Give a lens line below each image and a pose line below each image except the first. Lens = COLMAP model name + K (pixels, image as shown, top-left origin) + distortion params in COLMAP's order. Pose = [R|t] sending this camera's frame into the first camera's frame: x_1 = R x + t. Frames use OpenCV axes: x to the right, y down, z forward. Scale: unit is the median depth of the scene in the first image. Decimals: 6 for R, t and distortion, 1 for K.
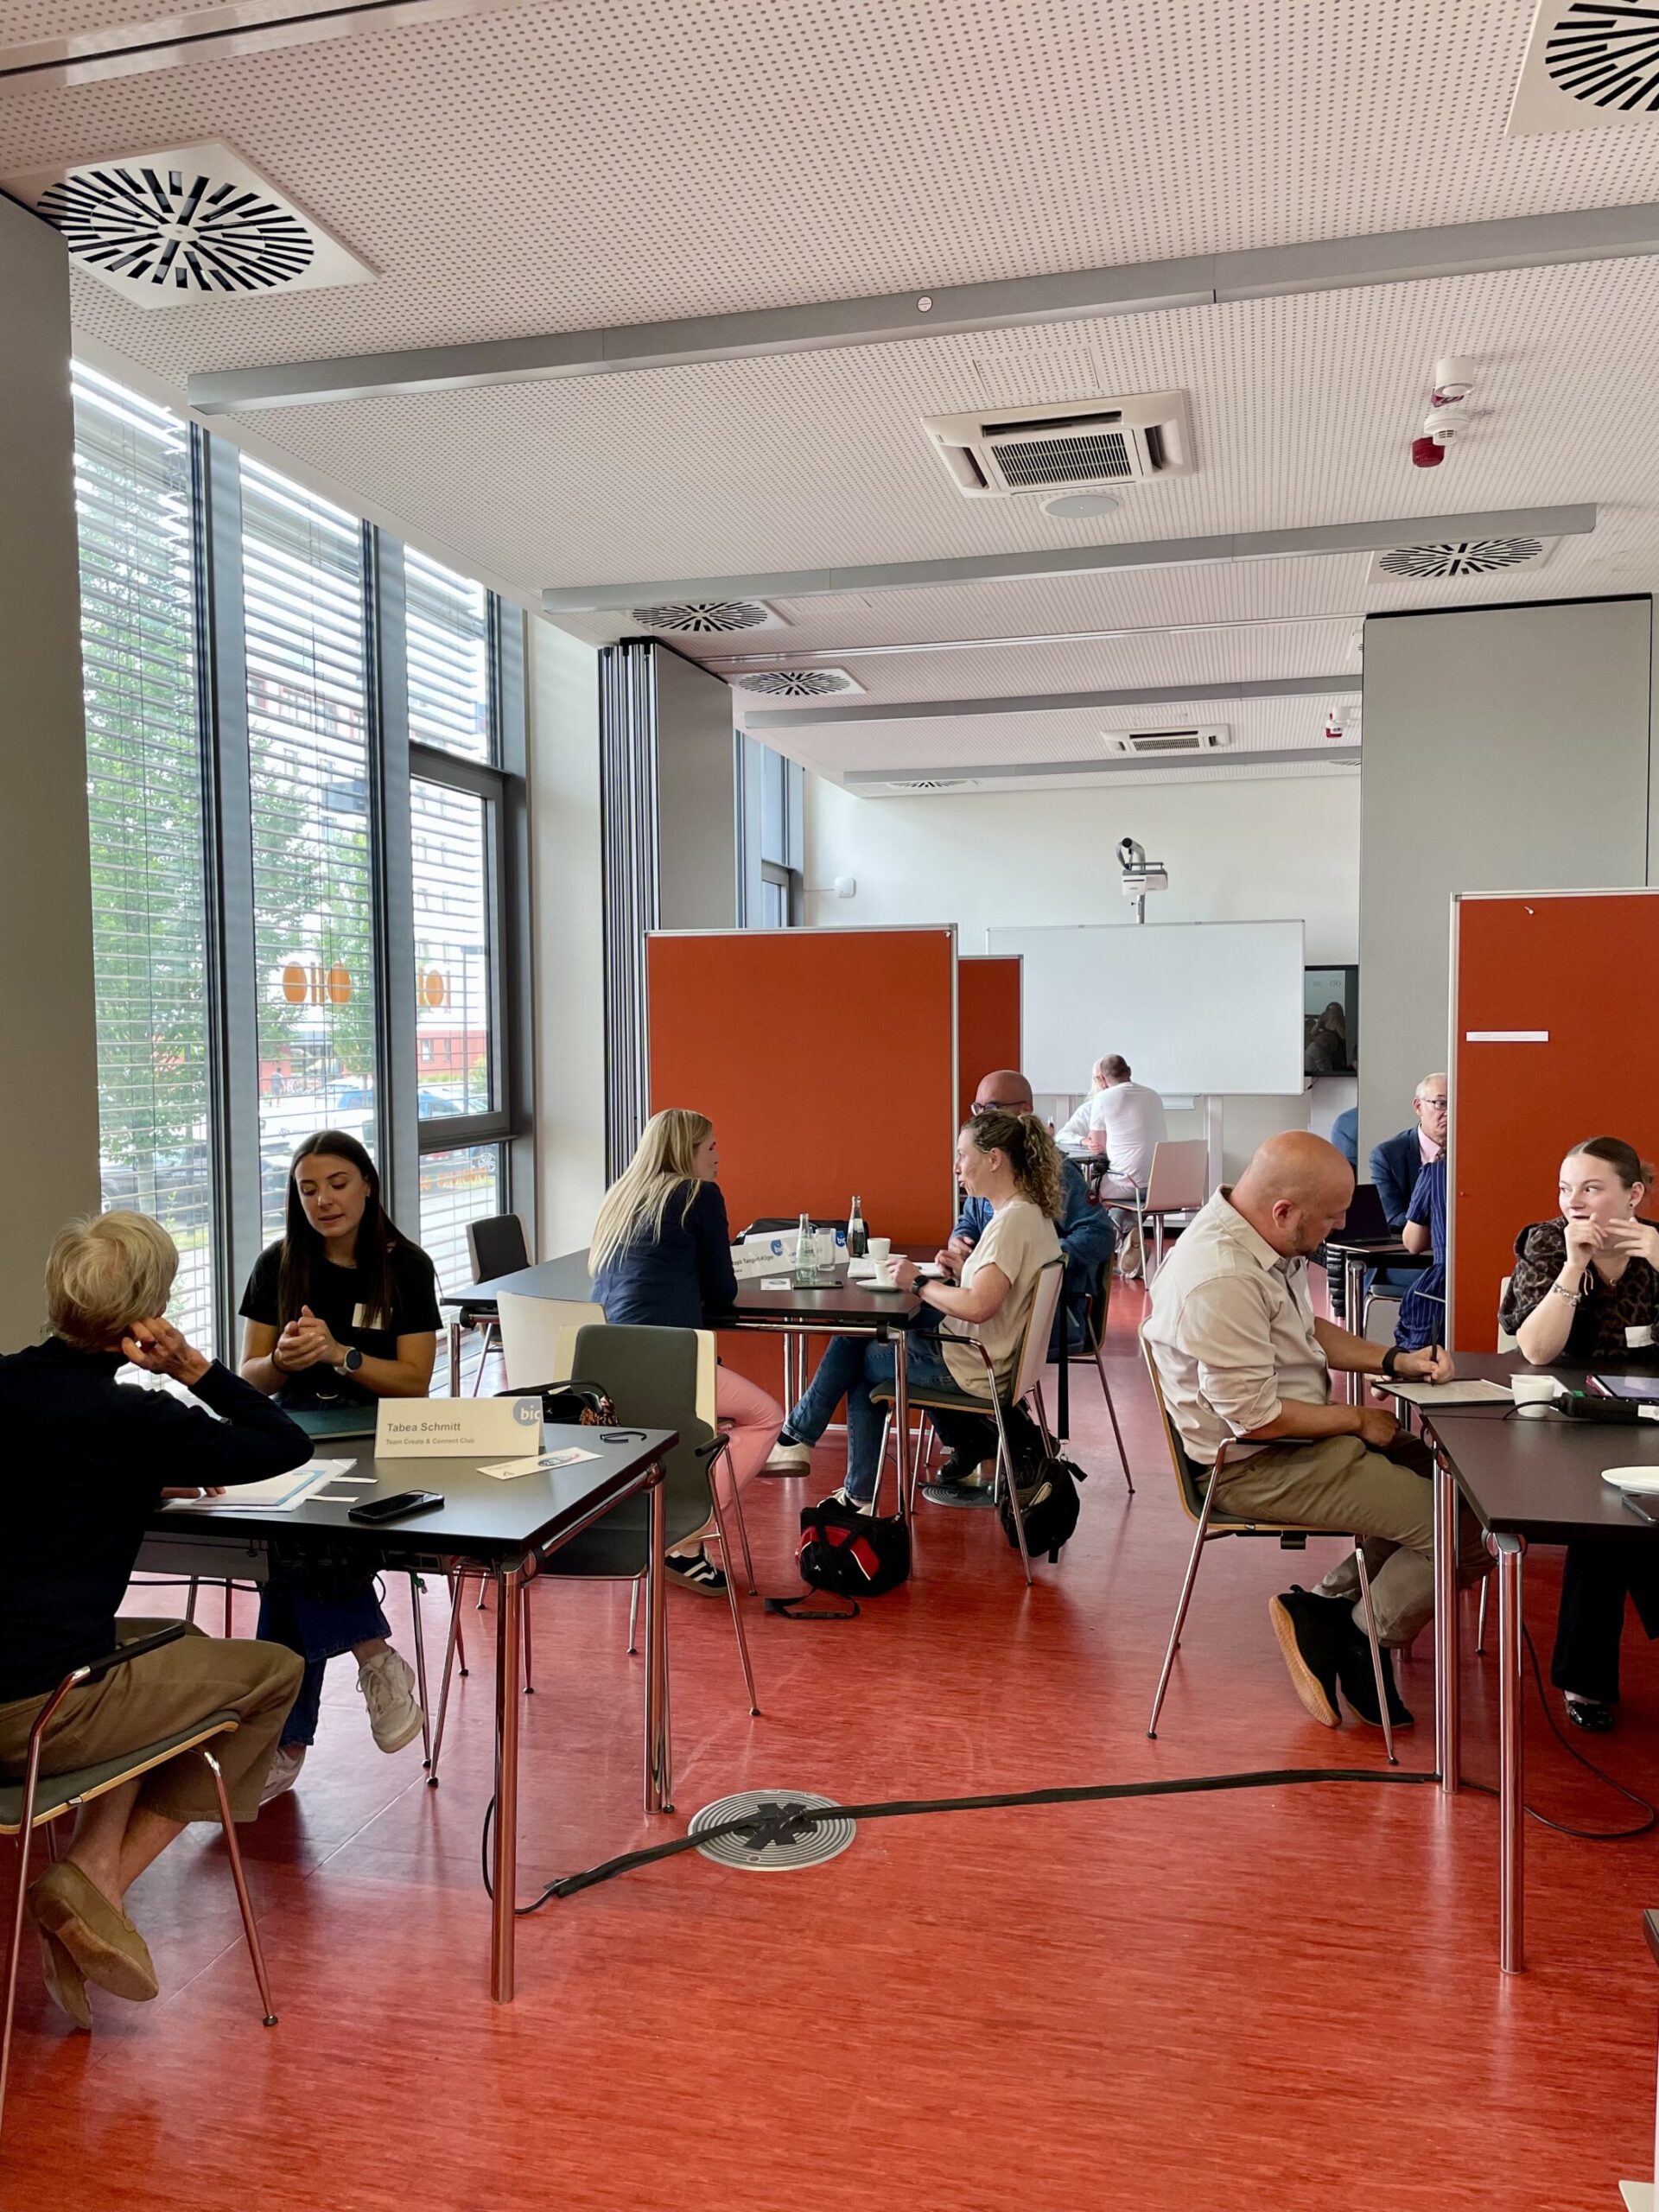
lens RADIAL K [[1670.4, 0, 817.8], [0, 1670.4, 1124.4], [0, 0, 1]] dist [0.083017, -0.117459]
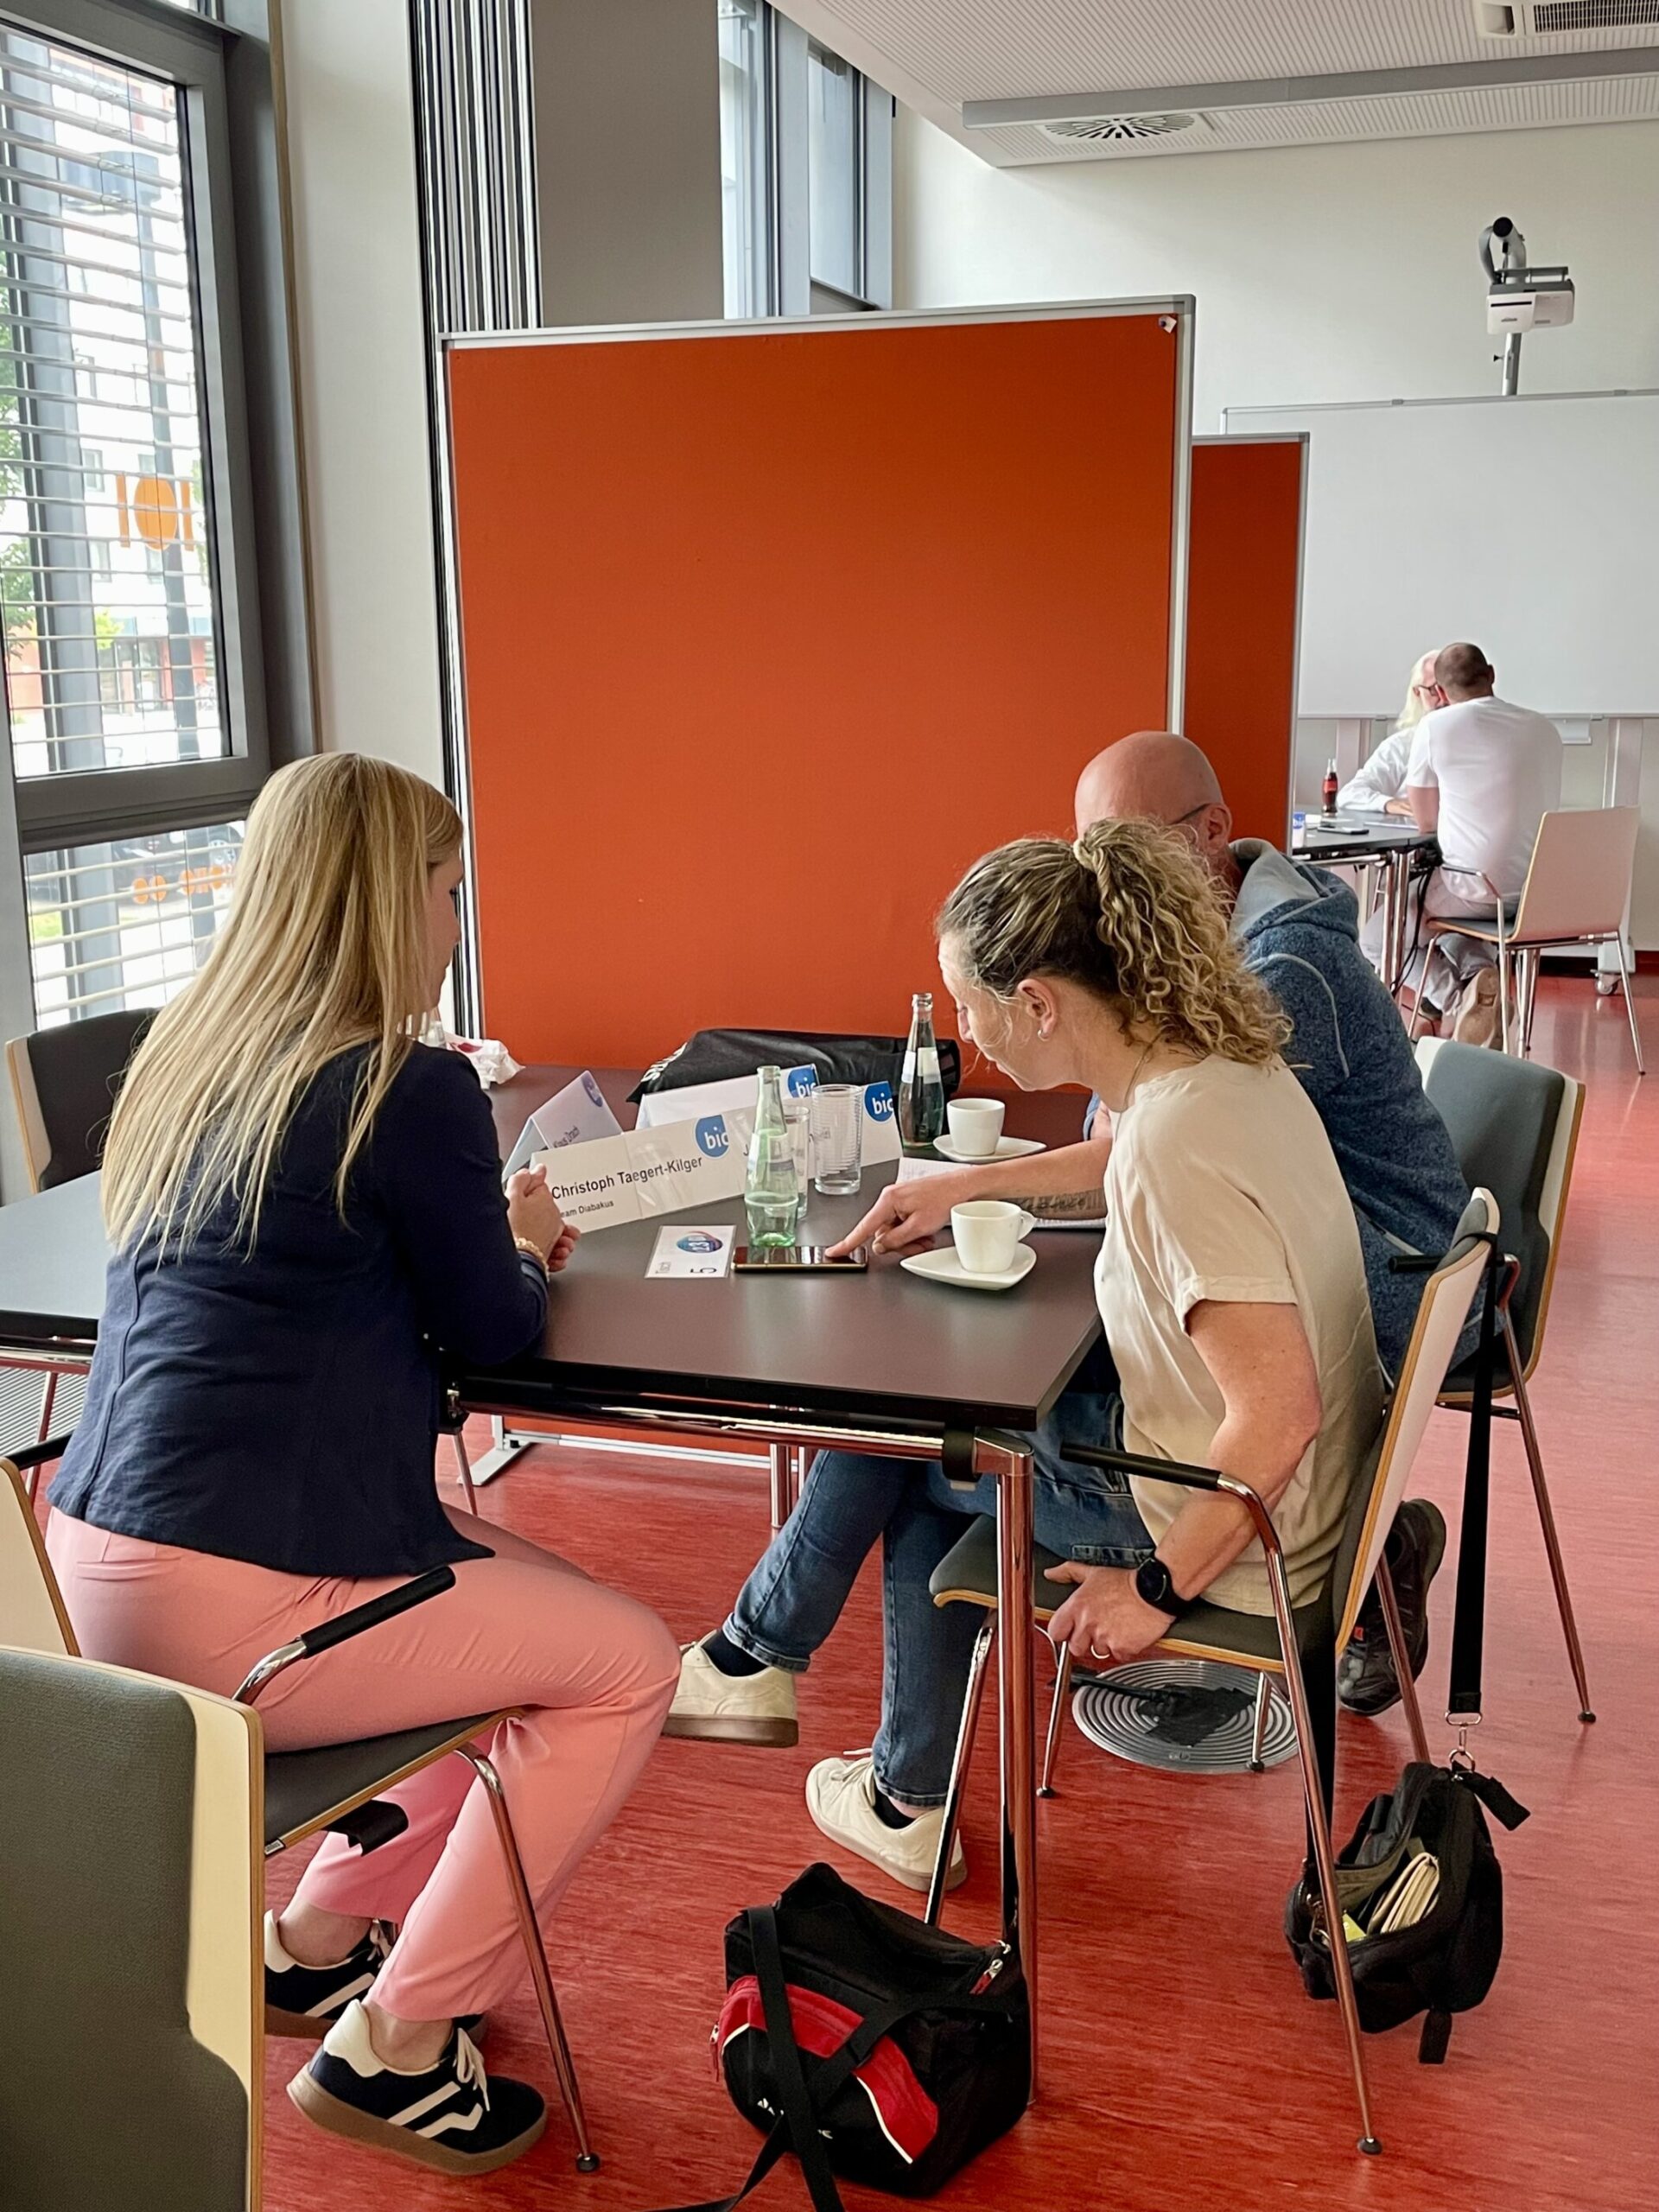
lens RADIAL K [[2318.5, 0, 822.7], [0, 2318.5, 1100.9], [0, 0, 1]] dist [0.083991, -0.015066]
pose [[0.998543, 0.009310, -0.053156, 0.028385], [-0.001317, 0.988917, 0.148464, -0.014583], [0.053949, -0.148178, 0.987488, 0.429972]]
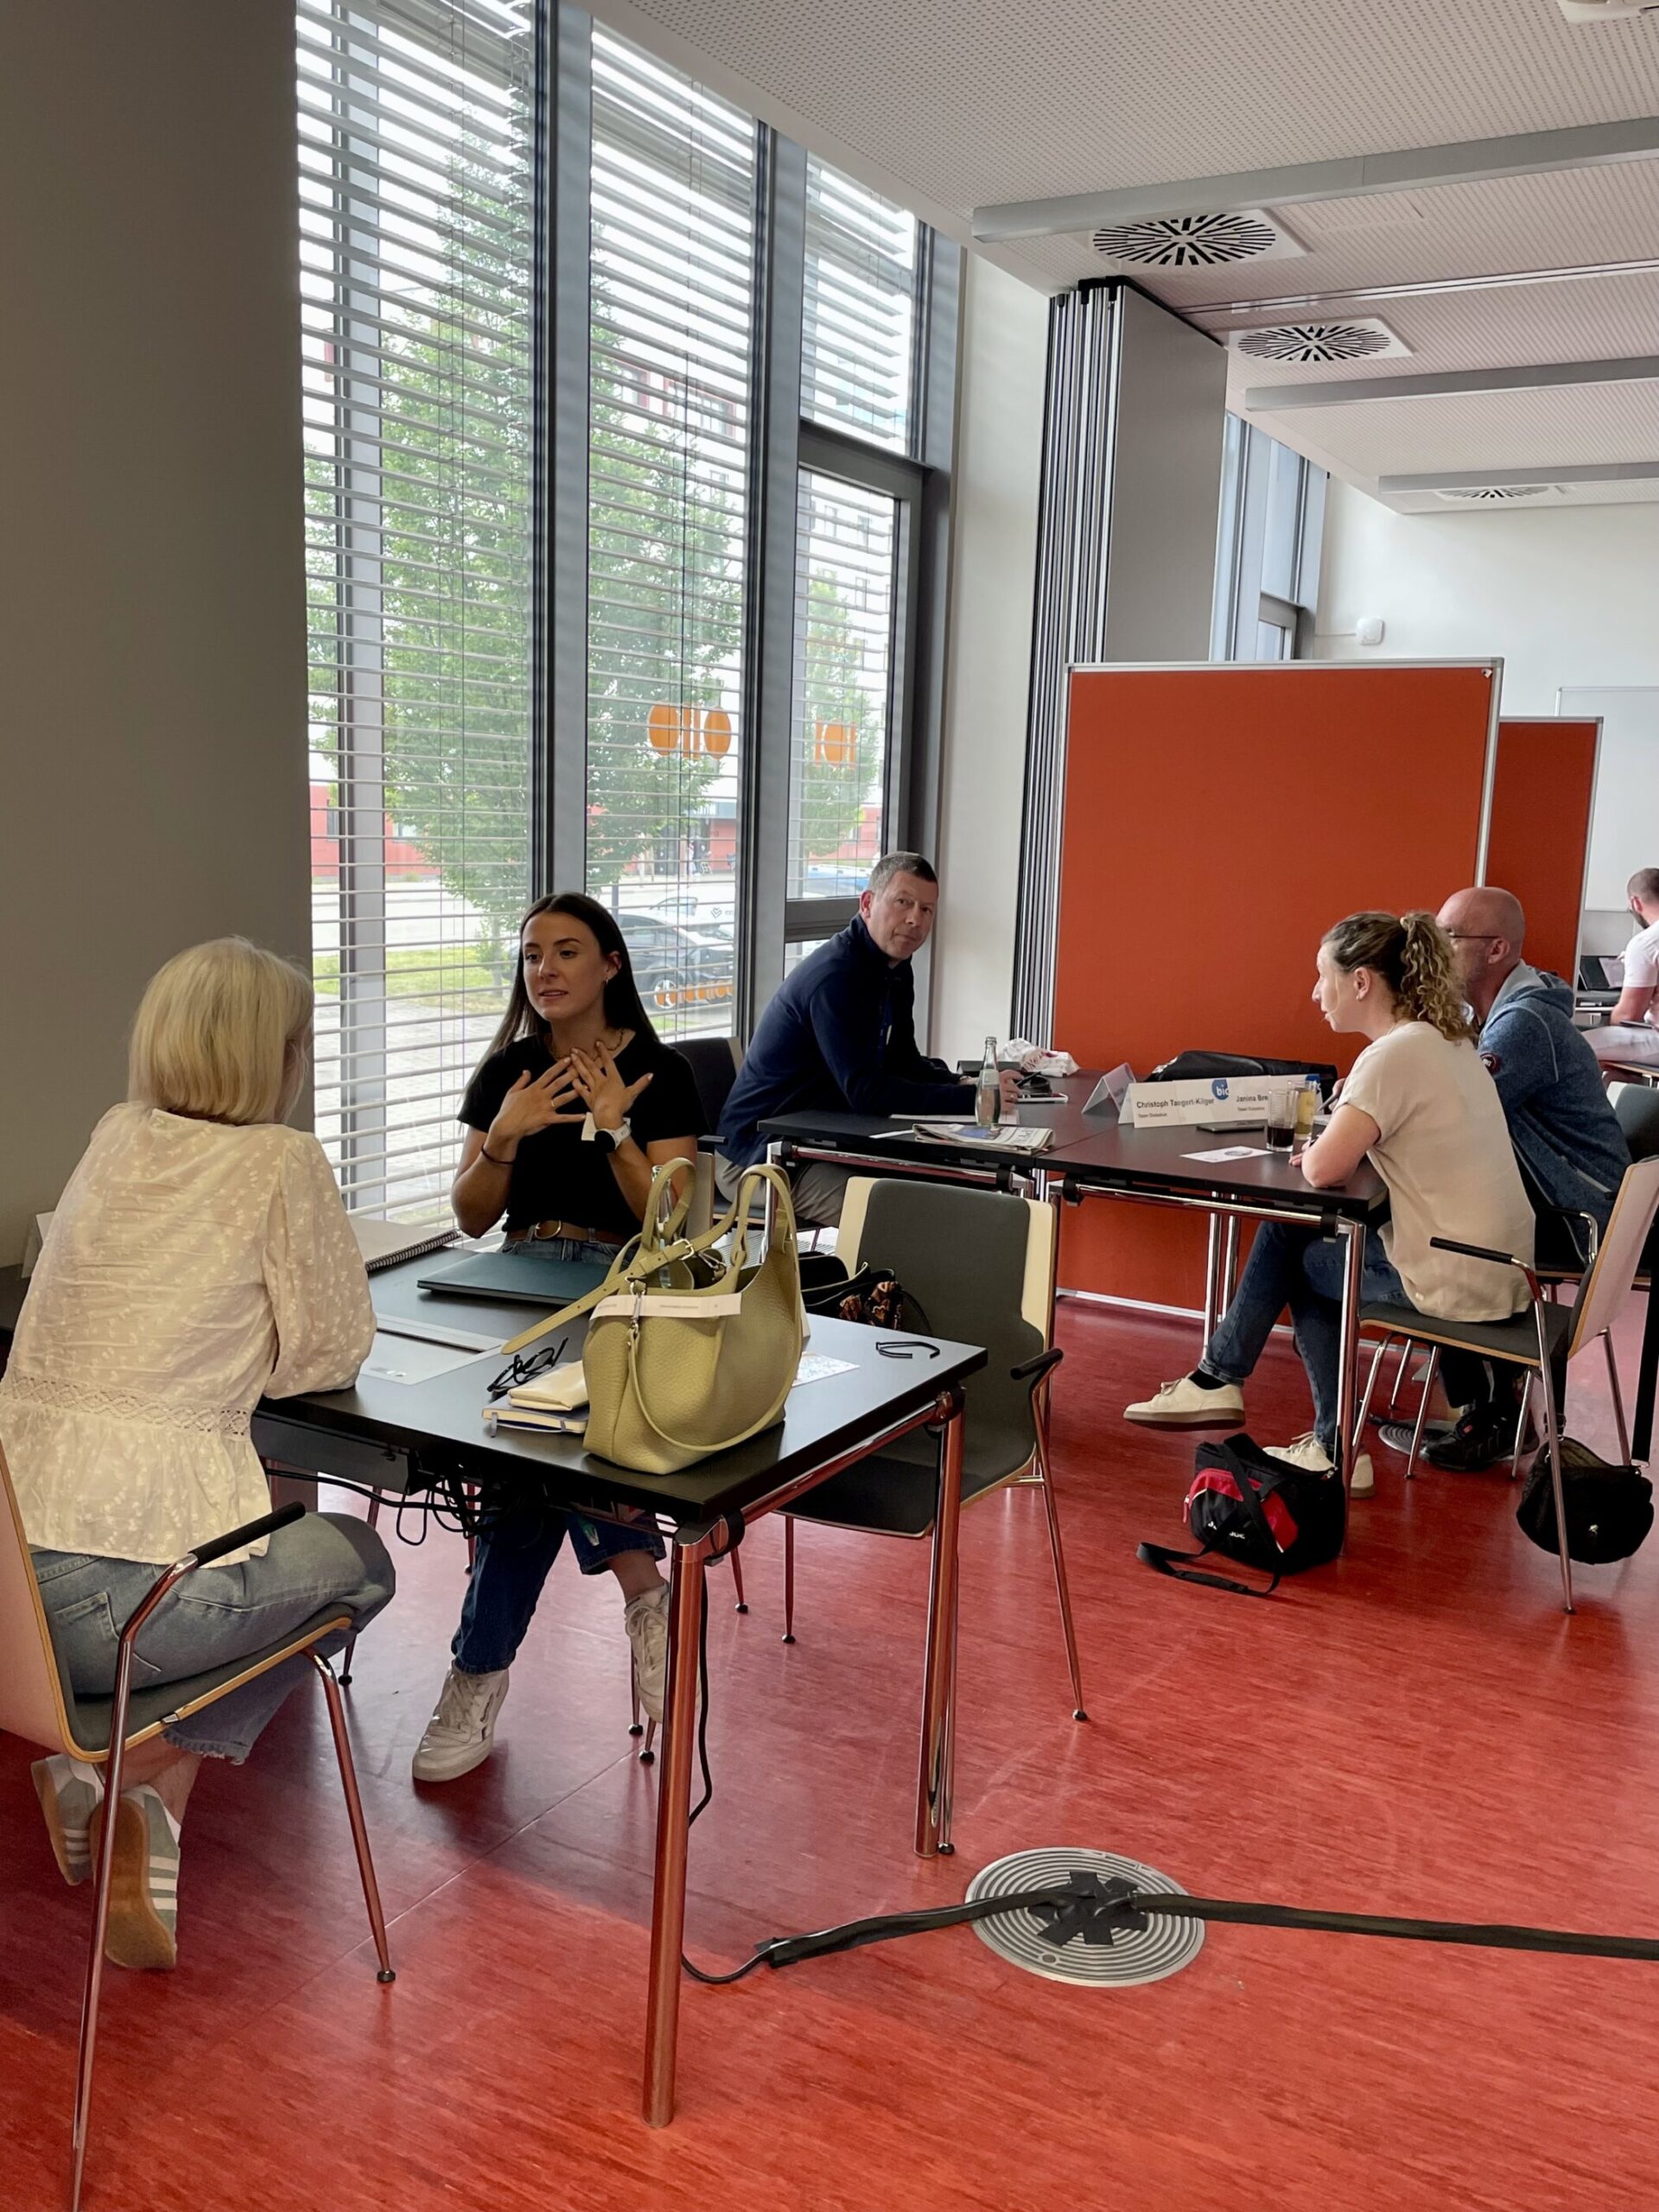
lens RADIAL K [[1907.0, 0, 828.5], [0, 1907.0, 1095.4], [0, 0, 1]] dist [0.094354, -0.117903]
pose [[0.966207, 0.078700, -0.245459, 0.023173], [-0.056441, 0.993737, 0.096444, 0.001920], [0.251512, -0.079331, 0.964598, 0.120684]]
